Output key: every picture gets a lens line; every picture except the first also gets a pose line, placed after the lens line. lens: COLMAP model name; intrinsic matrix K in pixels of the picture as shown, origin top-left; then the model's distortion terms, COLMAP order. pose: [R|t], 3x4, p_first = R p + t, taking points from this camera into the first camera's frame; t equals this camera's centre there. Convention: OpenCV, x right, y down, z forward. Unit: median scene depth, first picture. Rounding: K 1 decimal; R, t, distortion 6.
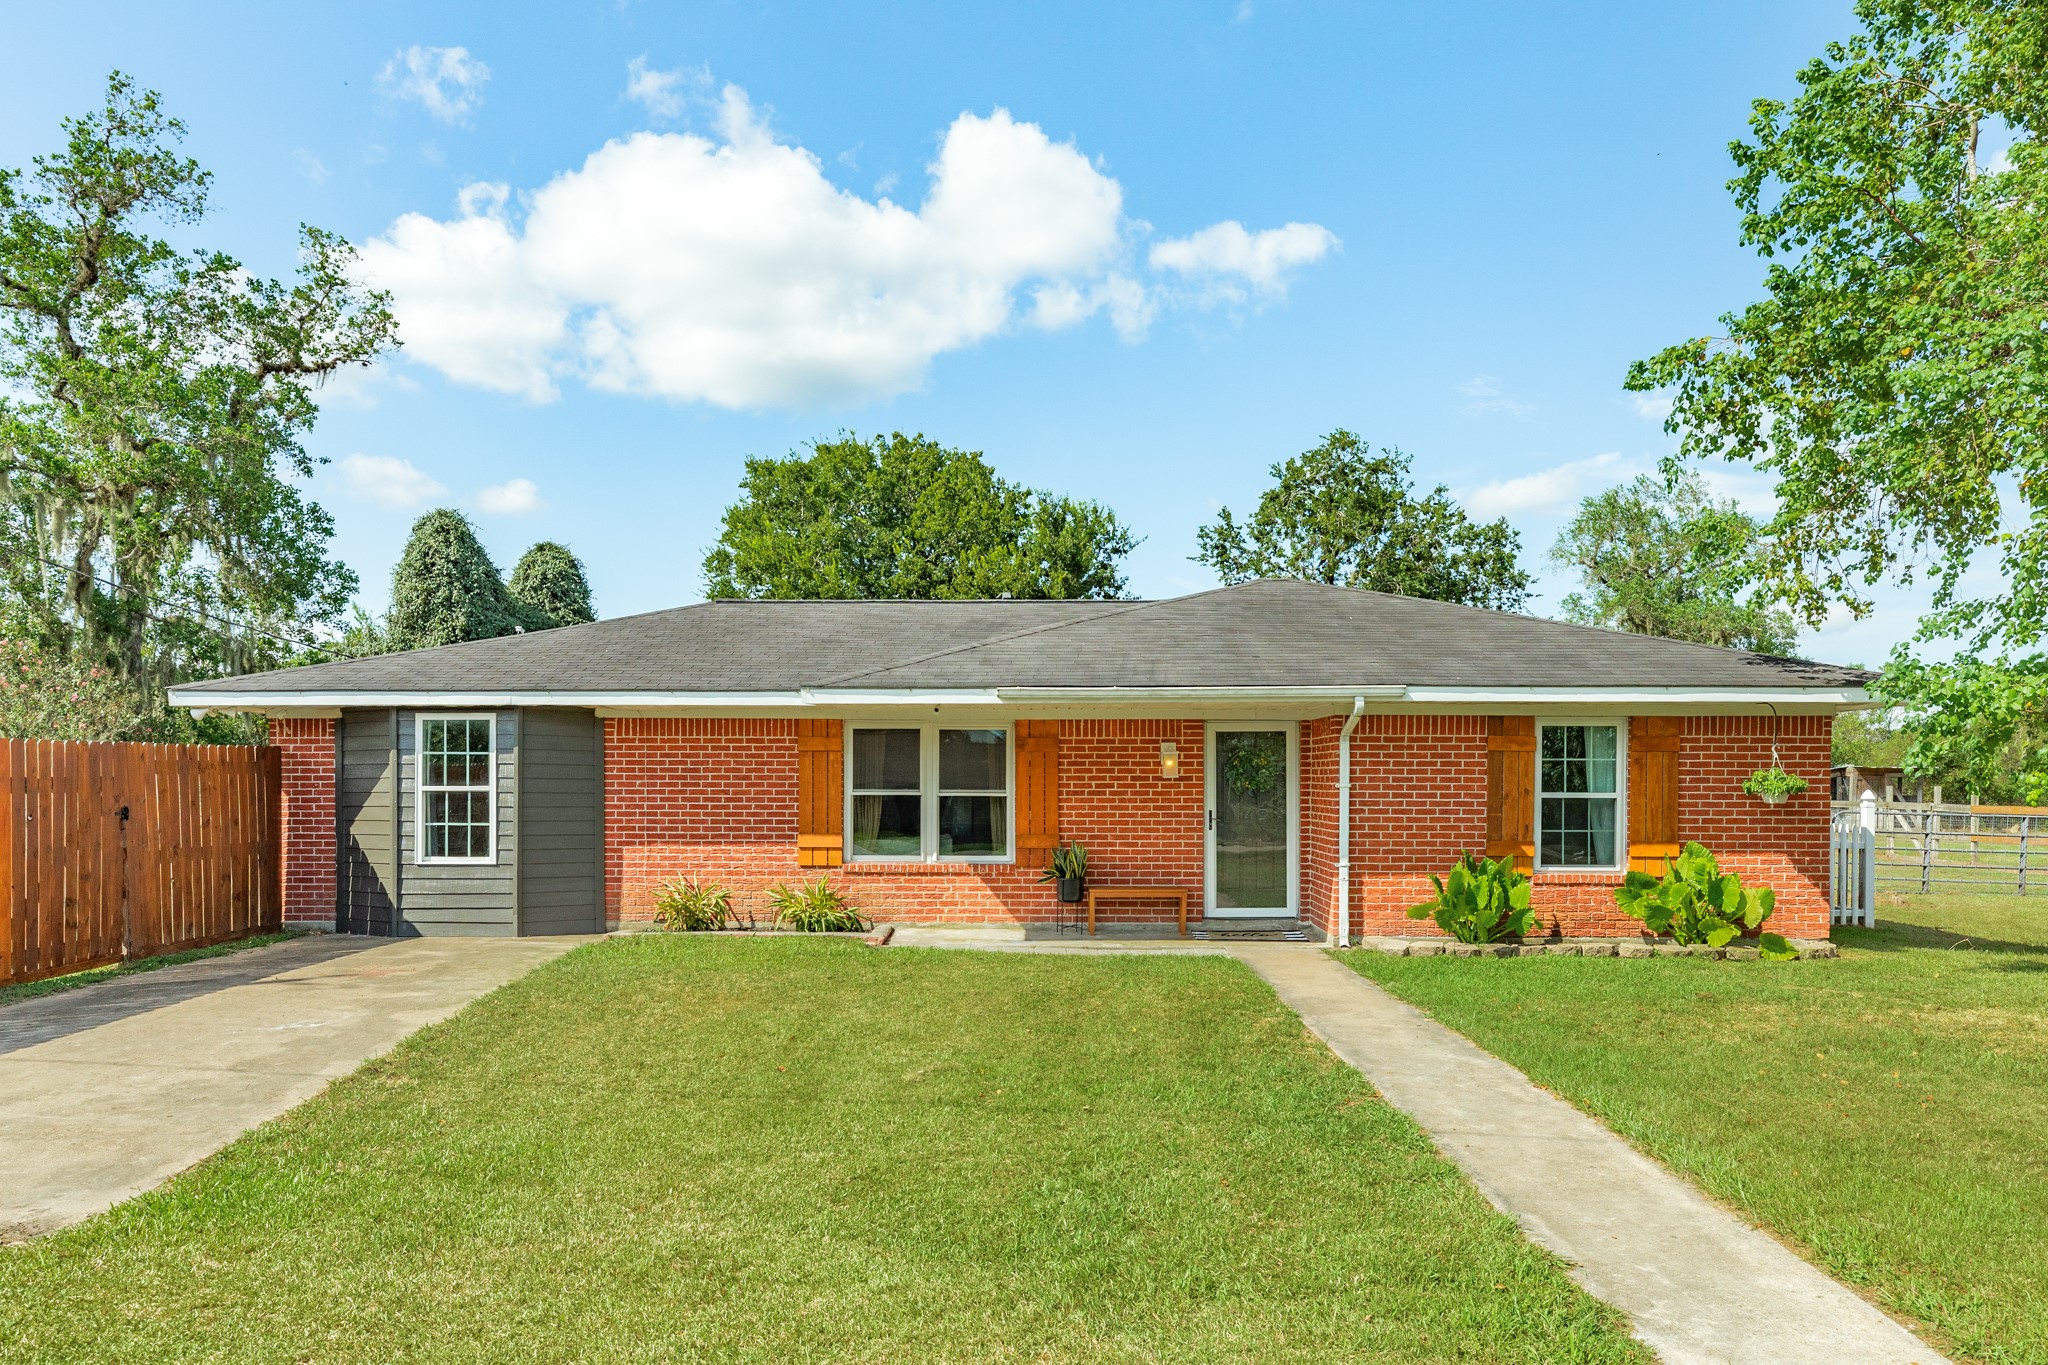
lens RADIAL K [[1382.9, 0, 988.0], [0, 1382.9, 787.7], [0, 0, 1]] dist [-0.018200, 0.001080]
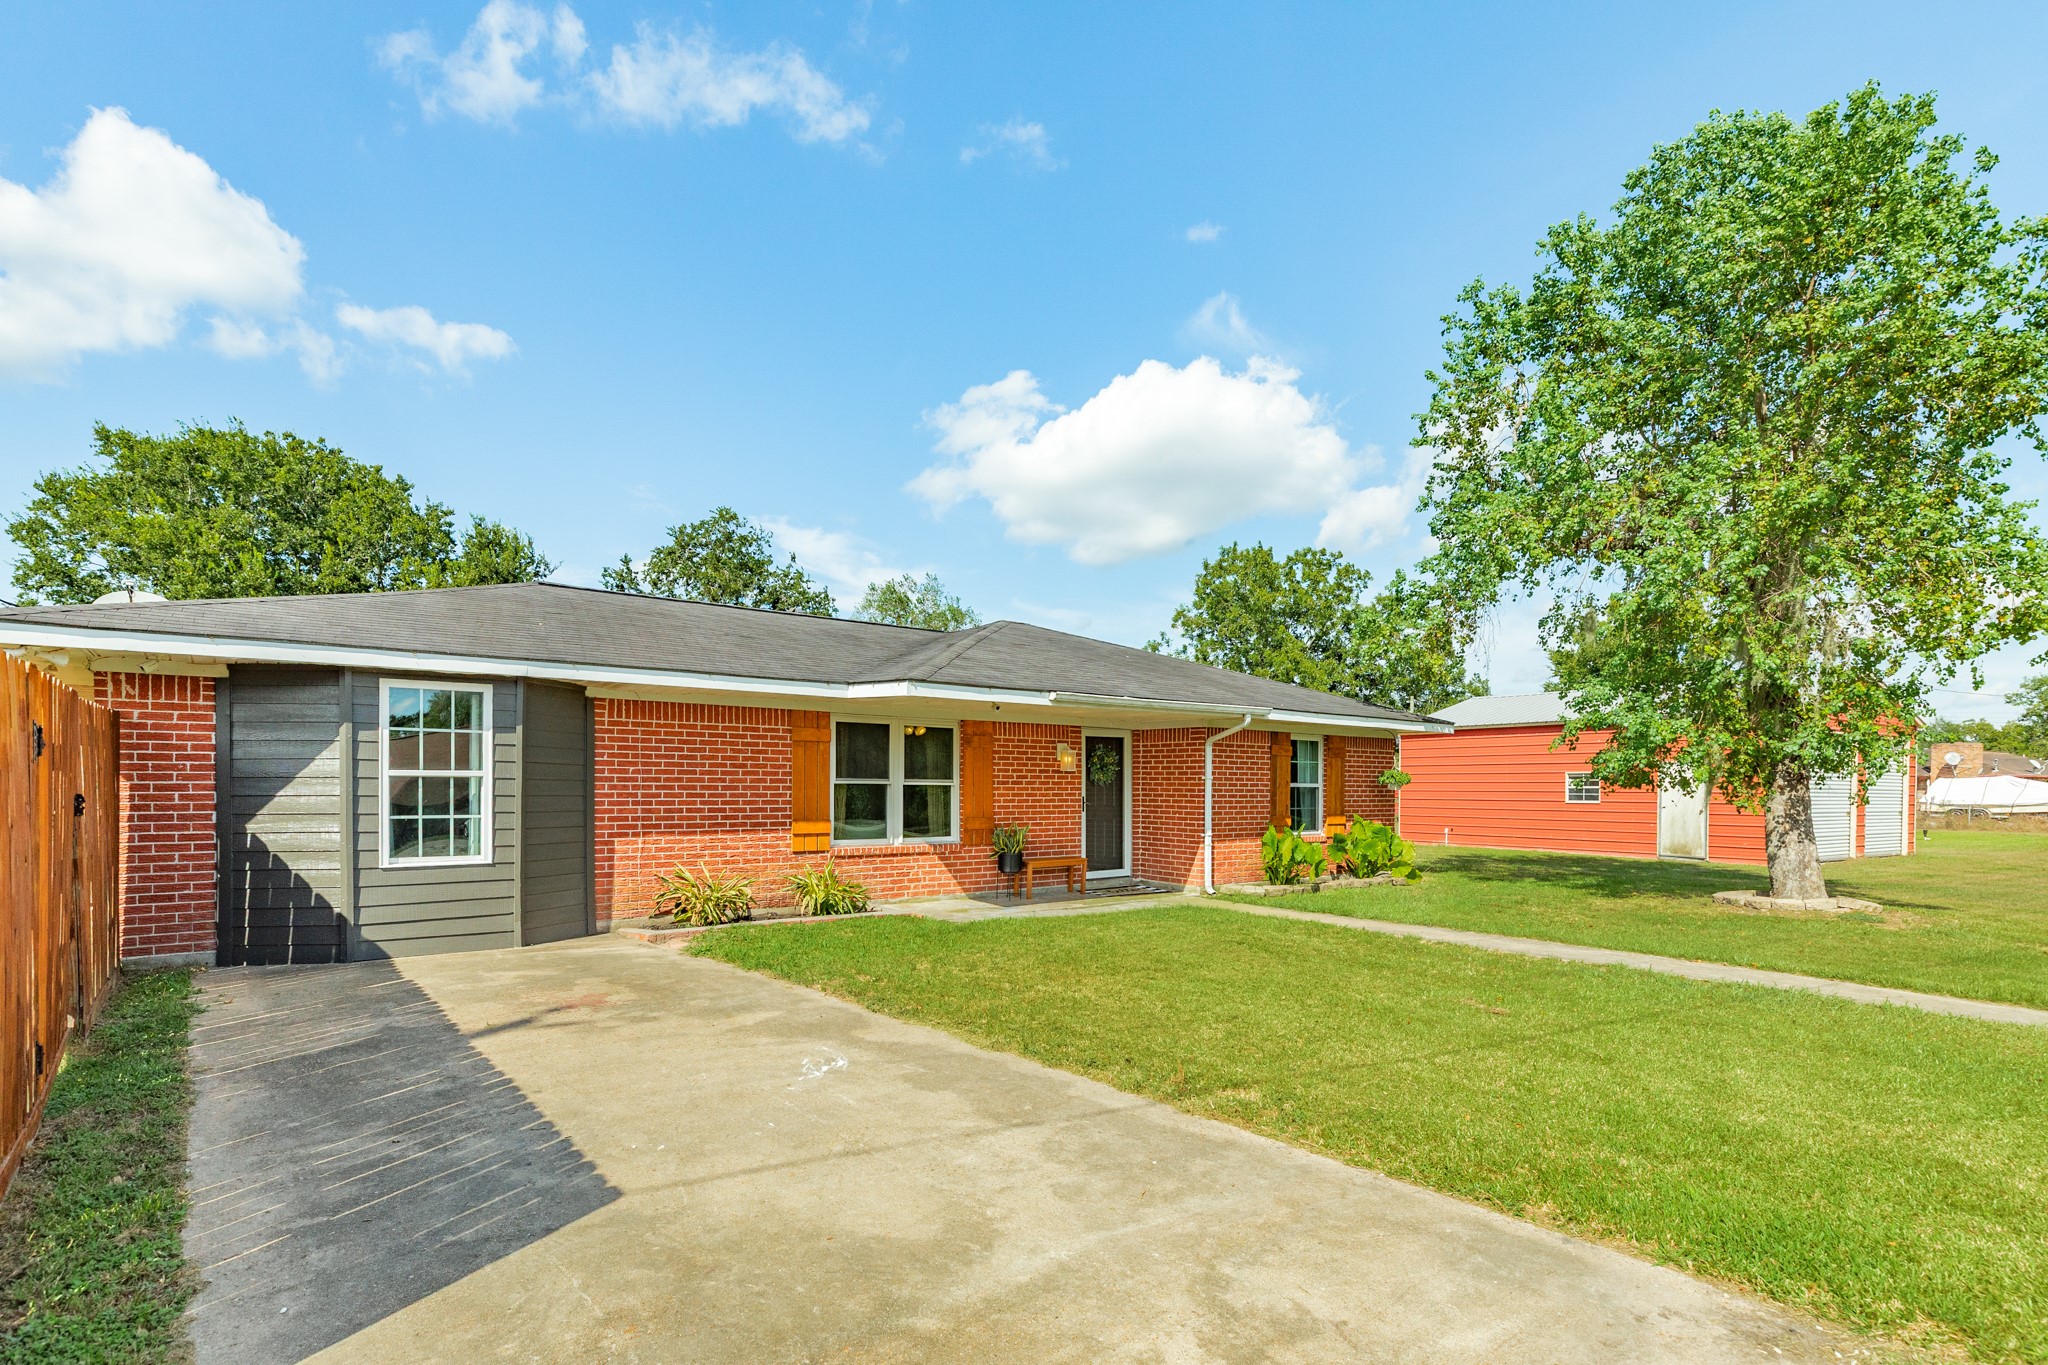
lens RADIAL K [[1028.9, 0, 989.6], [0, 1028.9, 810.8], [0, 0, 1]] dist [-0.003946, -0.001349]
pose [[0.769877, -0.012118, 0.638077, -0.516773], [-0.001716, 0.999777, 0.021059, 0.009329], [-0.638189, -0.017308, 0.769685, 0.316274]]
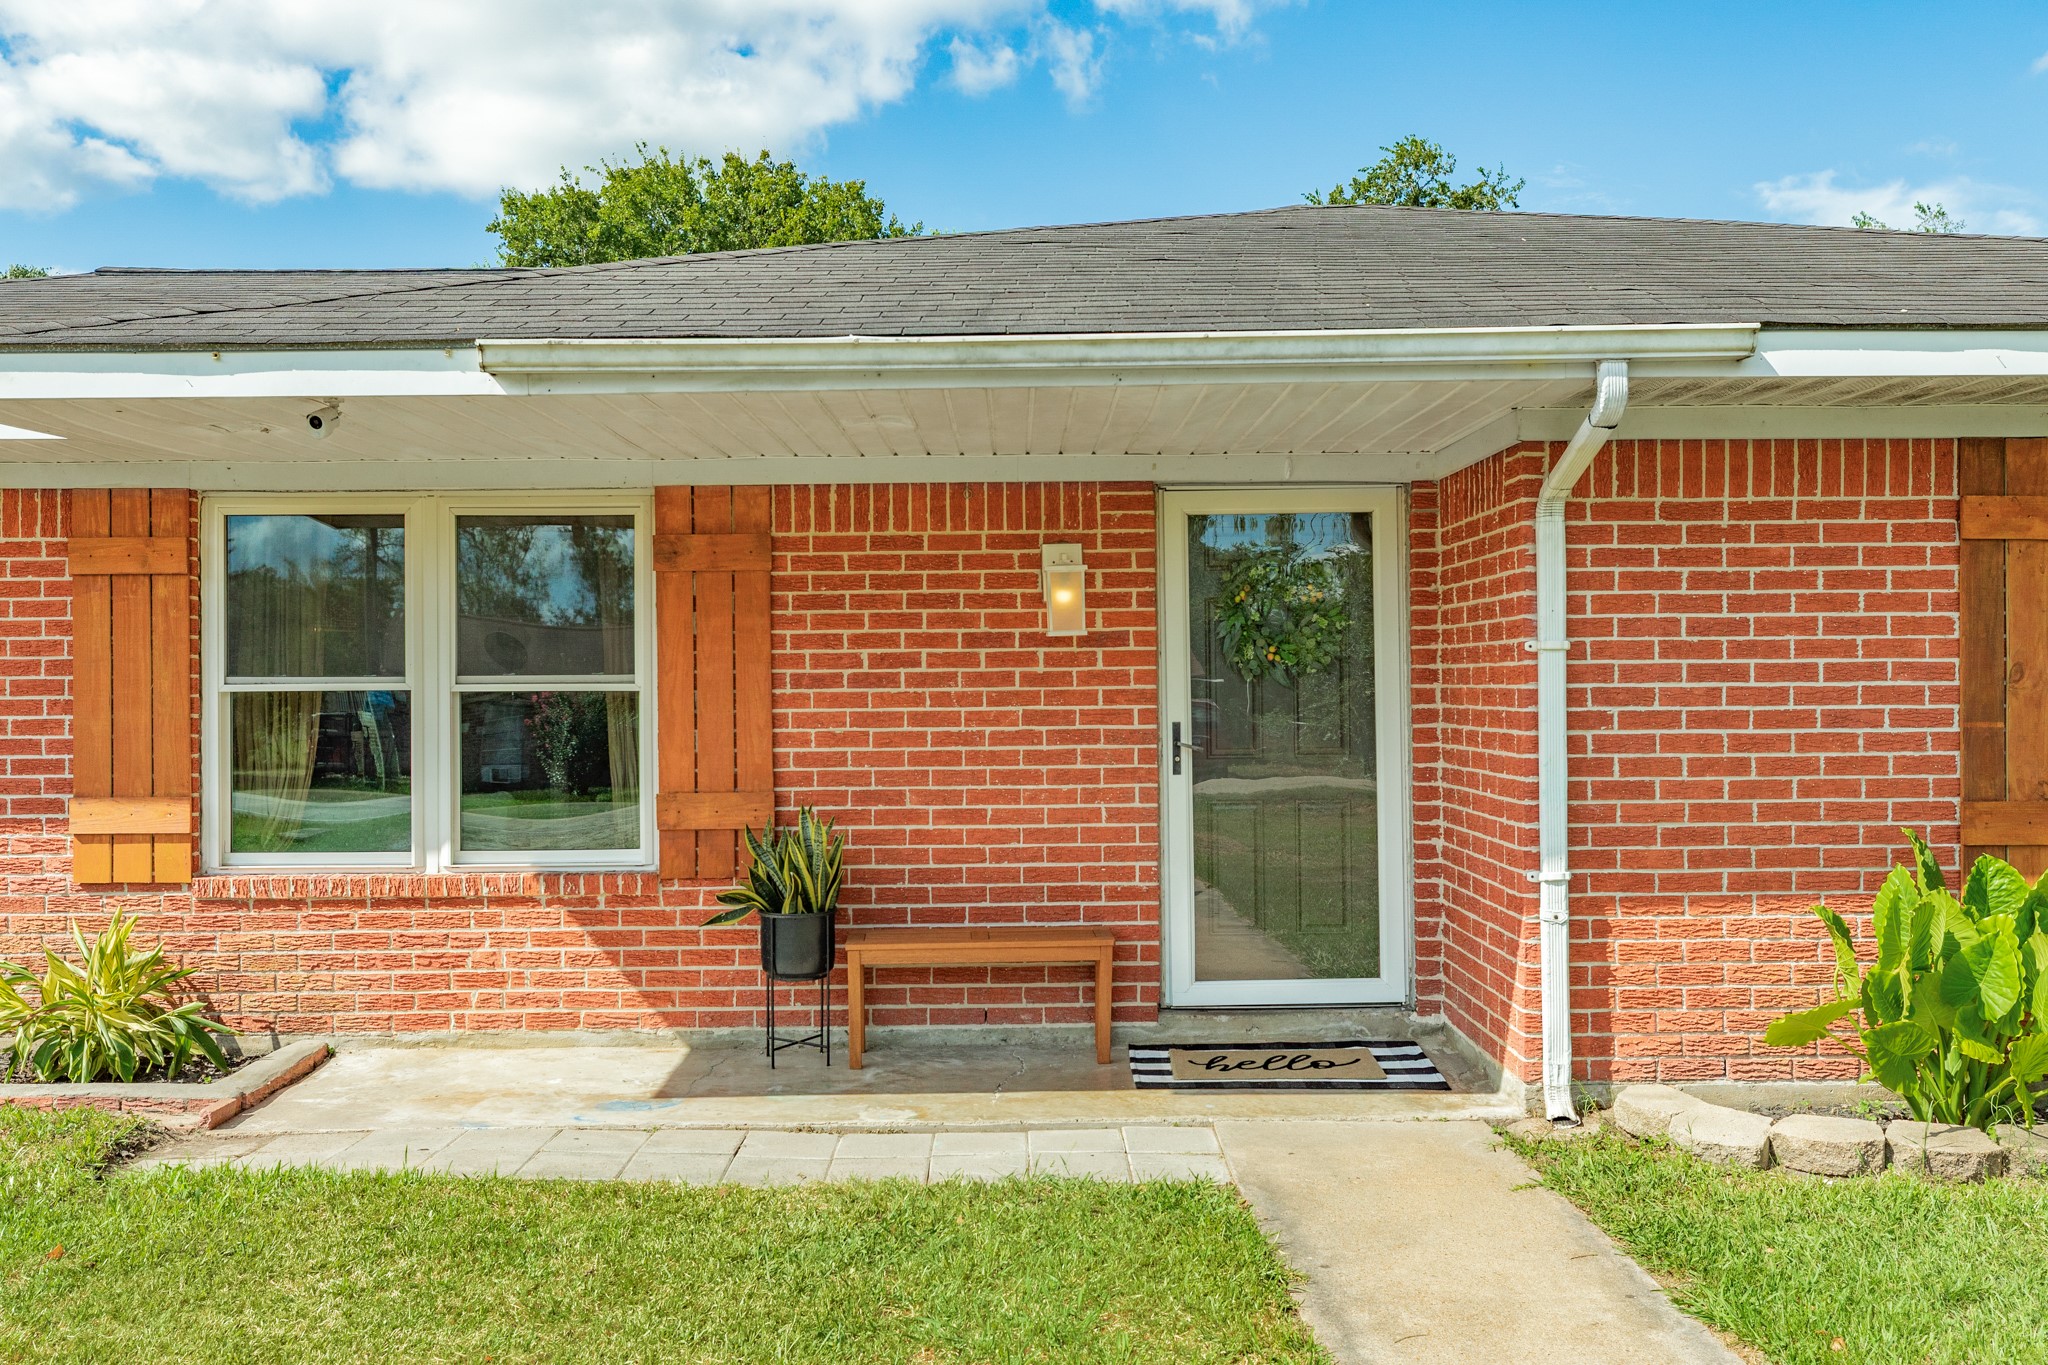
lens RADIAL K [[1798.6, 0, 1021.7], [0, 1798.6, 679.7], [0, 0, 1]] dist [-0.011075, 0.005223]
pose [[0.998962, -0.009906, 0.044452, 0.096895], [0.010434, 0.999877, -0.011667, 0.009876], [-0.044331, 0.012119, 0.998943, 0.509672]]
